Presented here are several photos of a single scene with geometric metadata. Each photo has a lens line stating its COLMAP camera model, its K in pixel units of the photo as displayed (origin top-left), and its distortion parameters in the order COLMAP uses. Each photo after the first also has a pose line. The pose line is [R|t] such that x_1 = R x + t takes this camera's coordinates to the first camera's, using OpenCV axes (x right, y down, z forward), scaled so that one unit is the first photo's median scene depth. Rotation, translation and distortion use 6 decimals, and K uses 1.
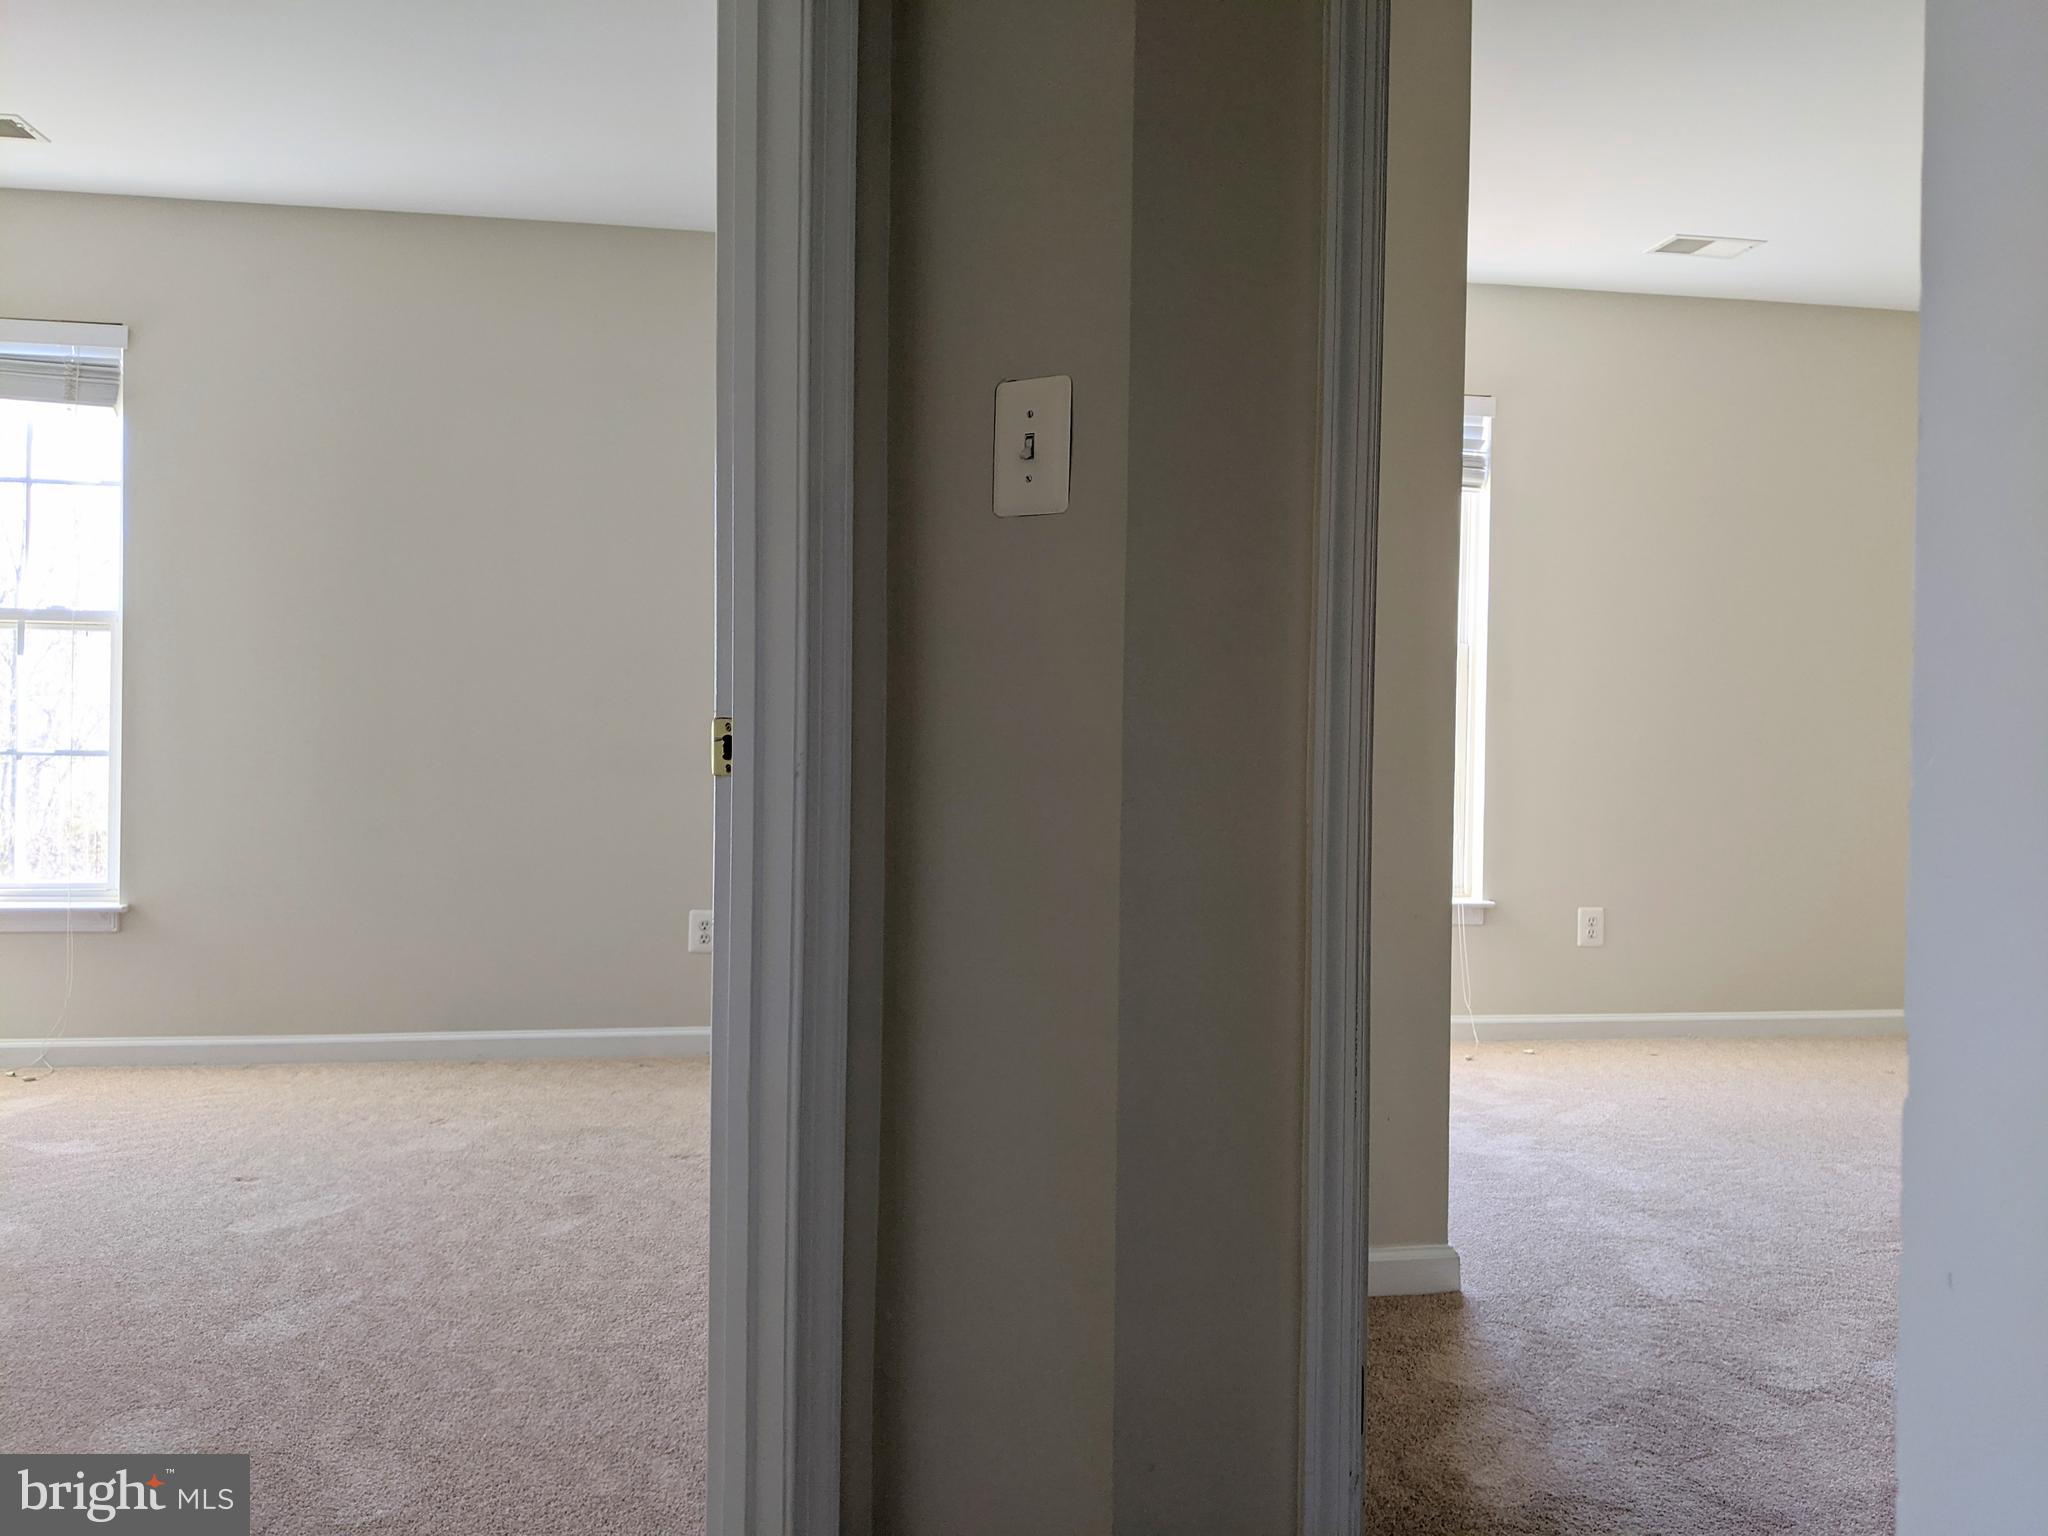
lens RADIAL K [[1671.4, 0, 1024.0], [0, 1671.4, 768.0], [0, 0, 1]] dist [0.090138, -0.166819]
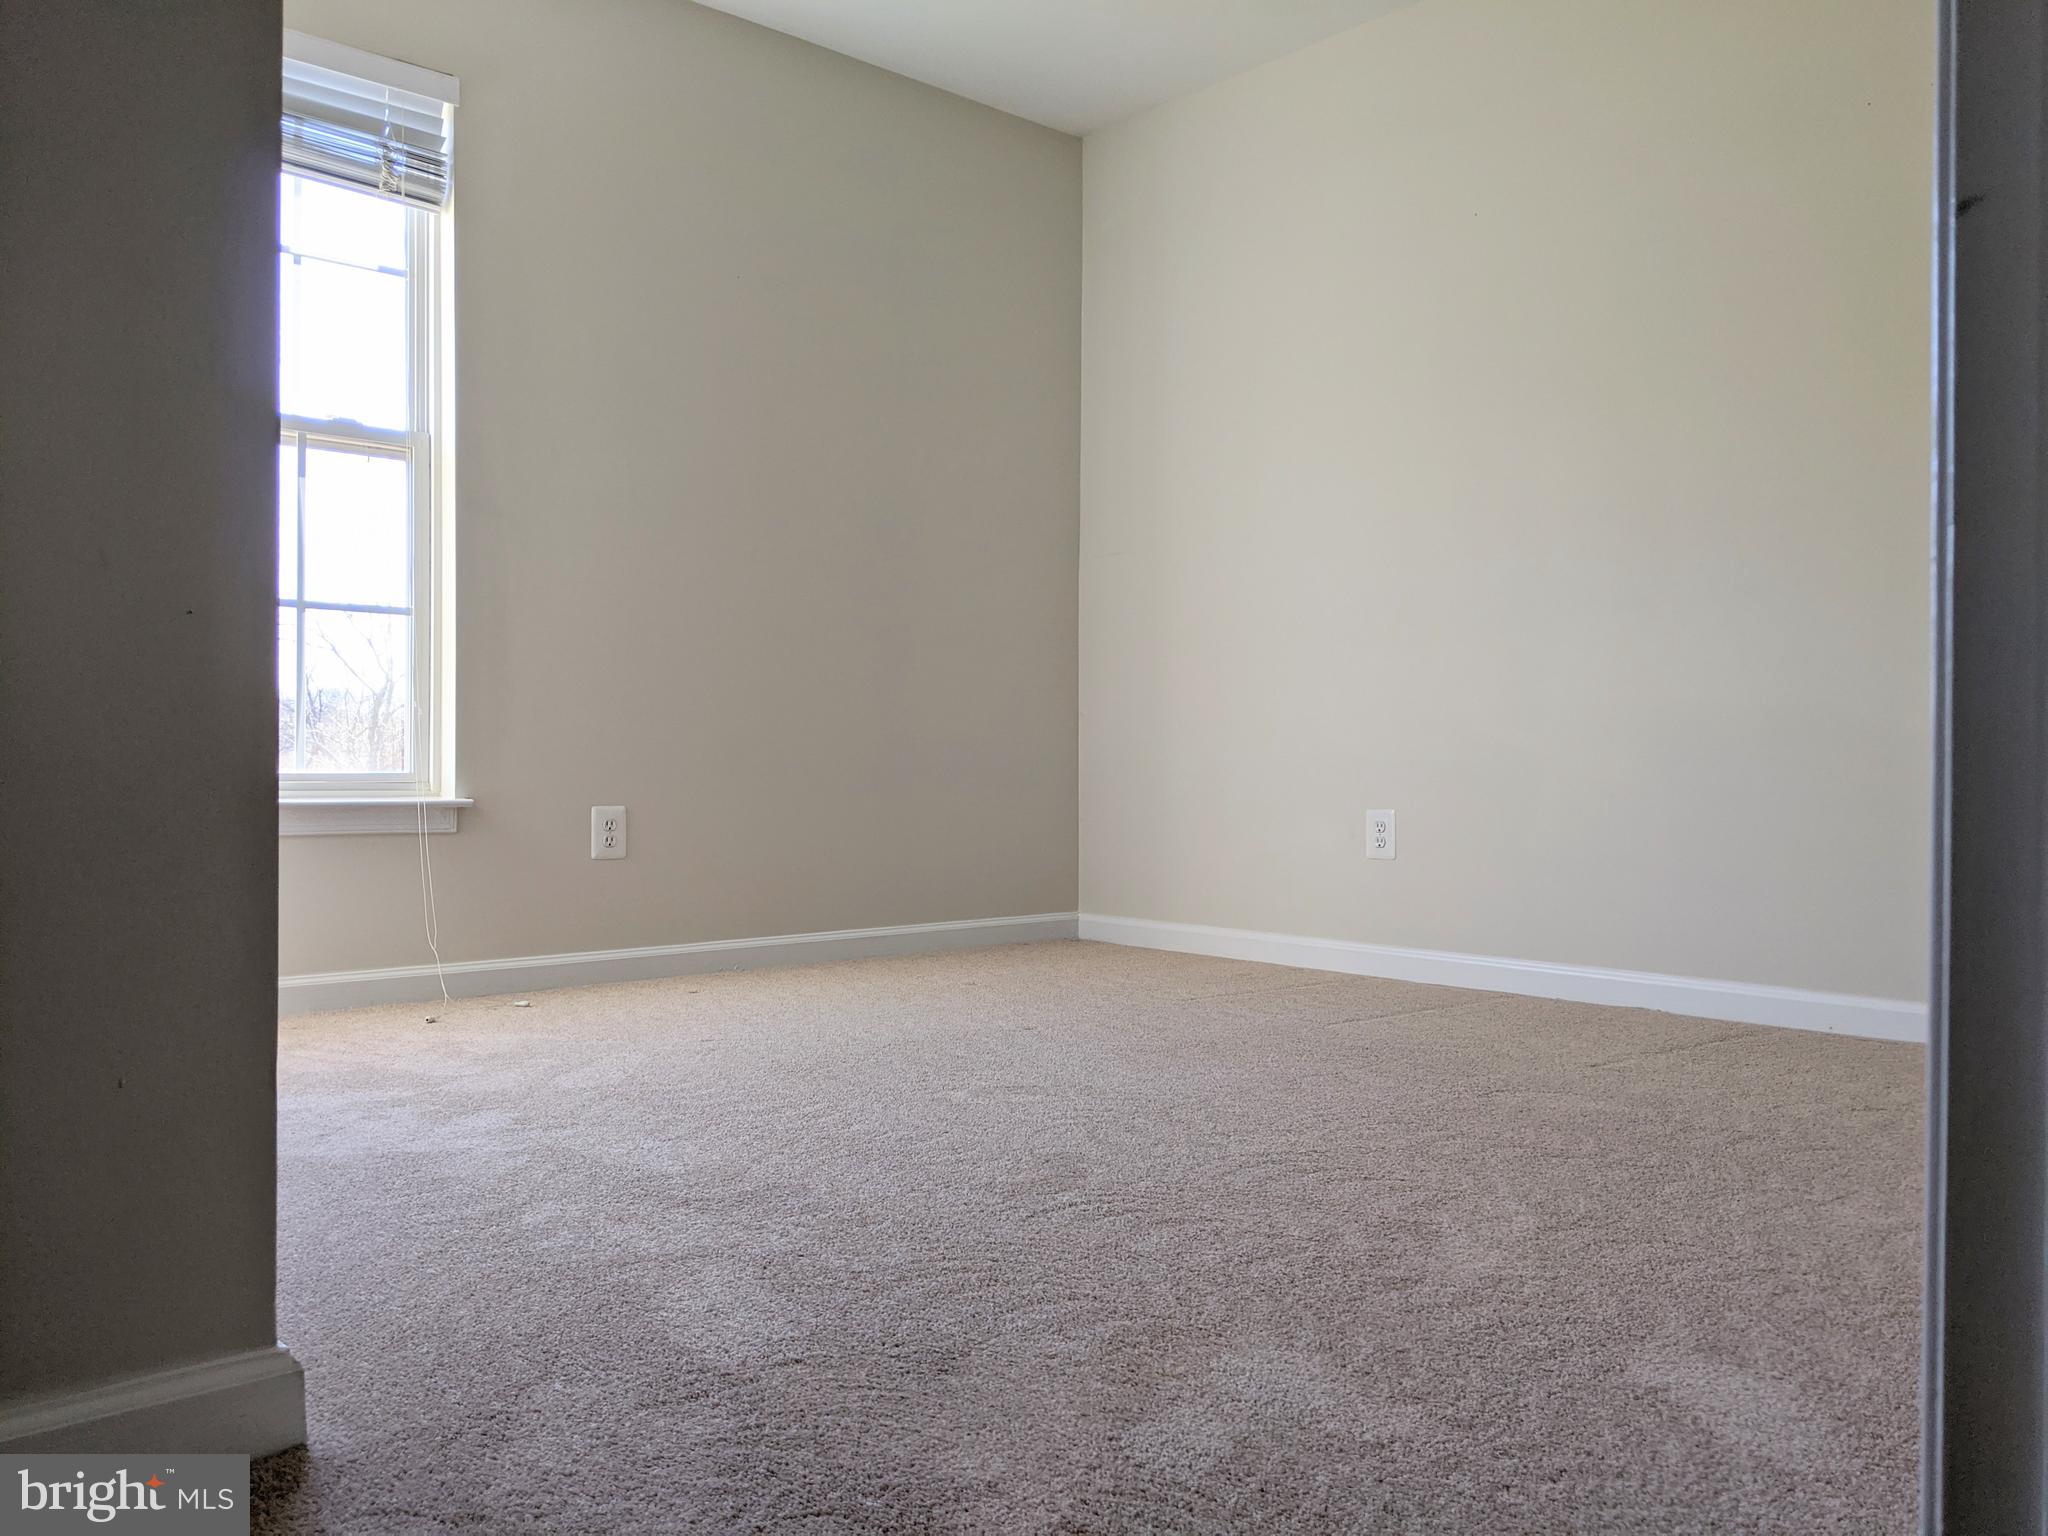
lens RADIAL K [[1671.4, 0, 1024.0], [0, 1671.4, 768.0], [0, 0, 1]] dist [0.090138, -0.166819]
pose [[0.846901, -0.012531, 0.531603, 0.161016], [0.018685, 0.999806, -0.006199, 0.119889], [-0.531422, 0.015183, 0.846971, 0.452781]]
